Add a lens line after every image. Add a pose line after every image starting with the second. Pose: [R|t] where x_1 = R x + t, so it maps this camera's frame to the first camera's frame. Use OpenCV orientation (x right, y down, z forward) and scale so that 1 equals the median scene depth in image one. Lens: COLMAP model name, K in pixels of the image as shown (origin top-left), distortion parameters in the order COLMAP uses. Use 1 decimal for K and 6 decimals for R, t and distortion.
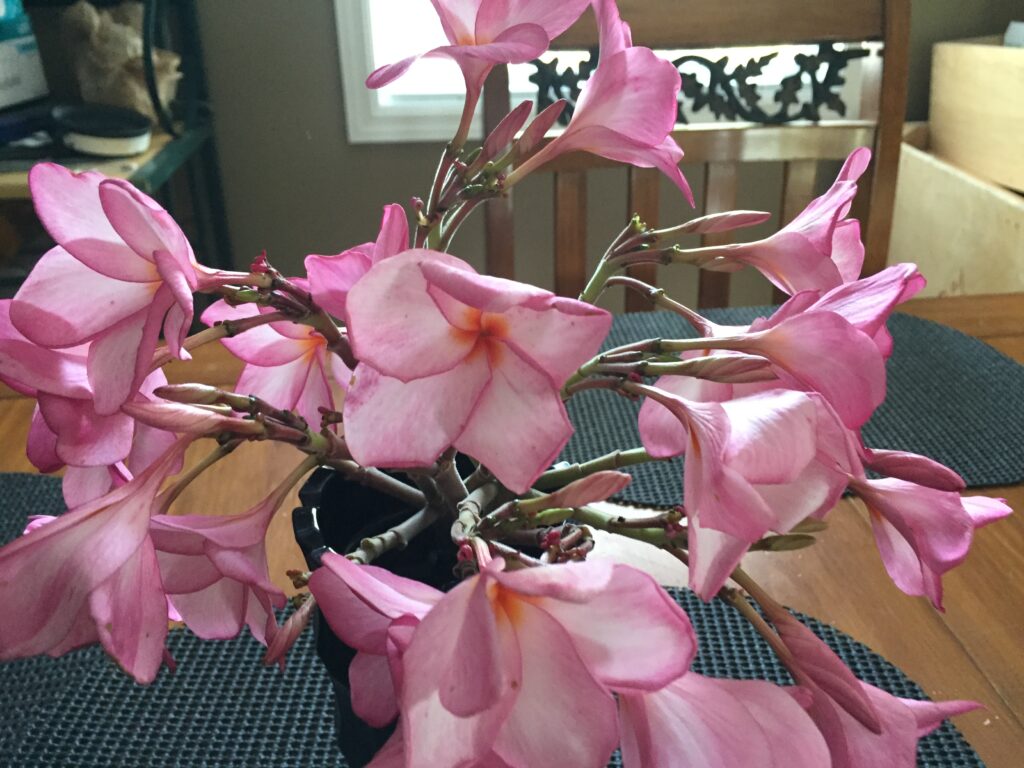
lens RADIAL K [[877.3, 0, 512.0], [0, 877.3, 384.0], [0, 0, 1]] dist [0.054327, -0.108000]
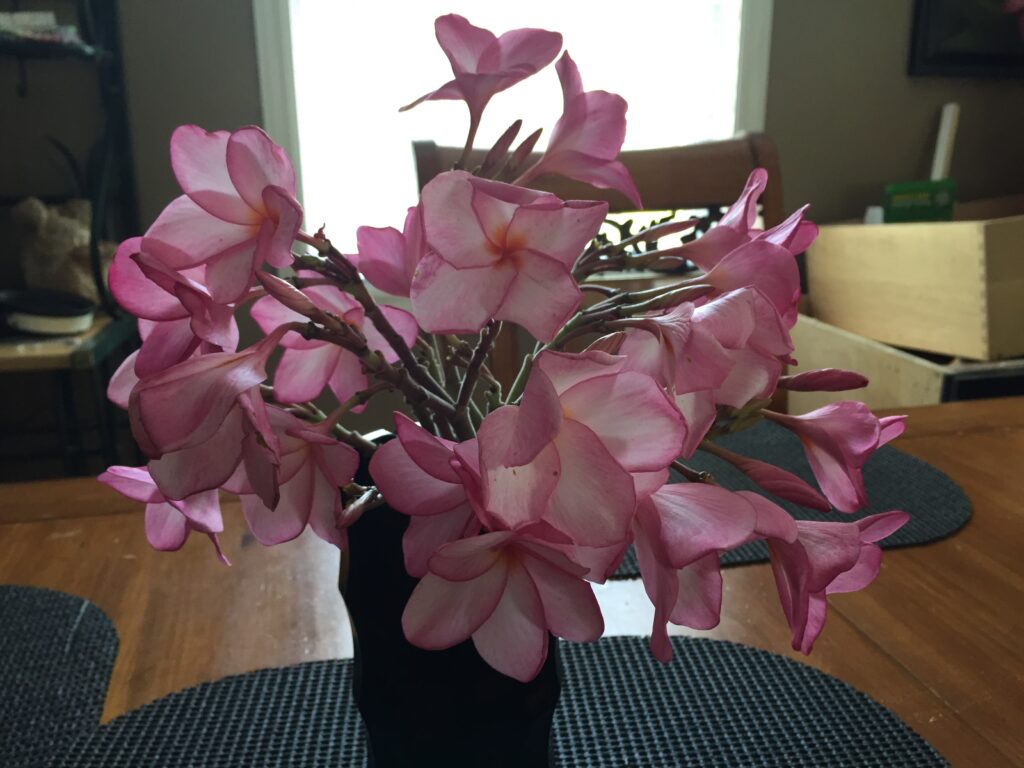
lens RADIAL K [[877.3, 0, 512.0], [0, 877.3, 384.0], [0, 0, 1]] dist [0.054327, -0.108000]
pose [[0.994532, -0.035696, 0.098140, -0.071547], [0.057273, 0.972267, -0.226752, 0.194150], [-0.087324, 0.231133, 0.968995, -0.112610]]
